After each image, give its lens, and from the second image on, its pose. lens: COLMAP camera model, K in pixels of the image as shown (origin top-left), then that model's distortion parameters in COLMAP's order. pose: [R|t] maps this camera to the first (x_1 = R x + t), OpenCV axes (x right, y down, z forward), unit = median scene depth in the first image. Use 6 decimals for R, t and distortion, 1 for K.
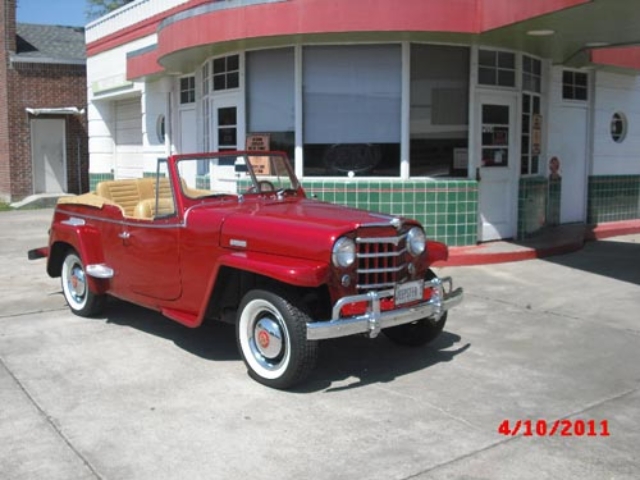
lens RADIAL K [[731.9, 0, 320.0], [0, 731.9, 240.0], [0, 0, 1]] dist [-0.181534, 0.026423]
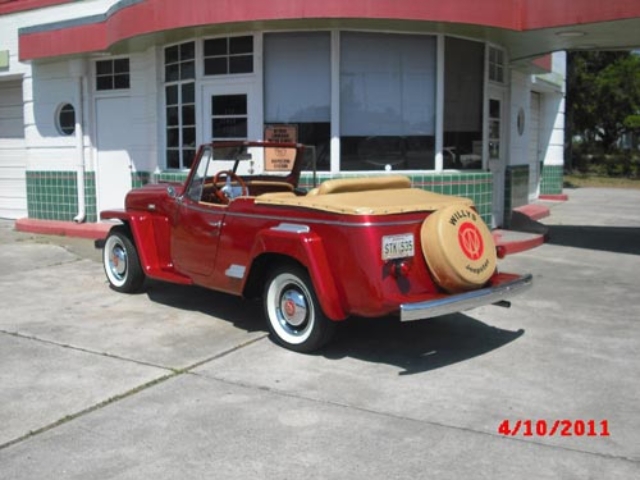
lens RADIAL K [[731.9, 0, 320.0], [0, 731.9, 240.0], [0, 0, 1]] dist [-0.181534, 0.026423]
pose [[0.914443, -0.053166, 0.401208, -0.437460], [0.048924, 0.998586, 0.020819, -0.019614], [-0.401747, 0.000591, 0.915750, 0.158048]]
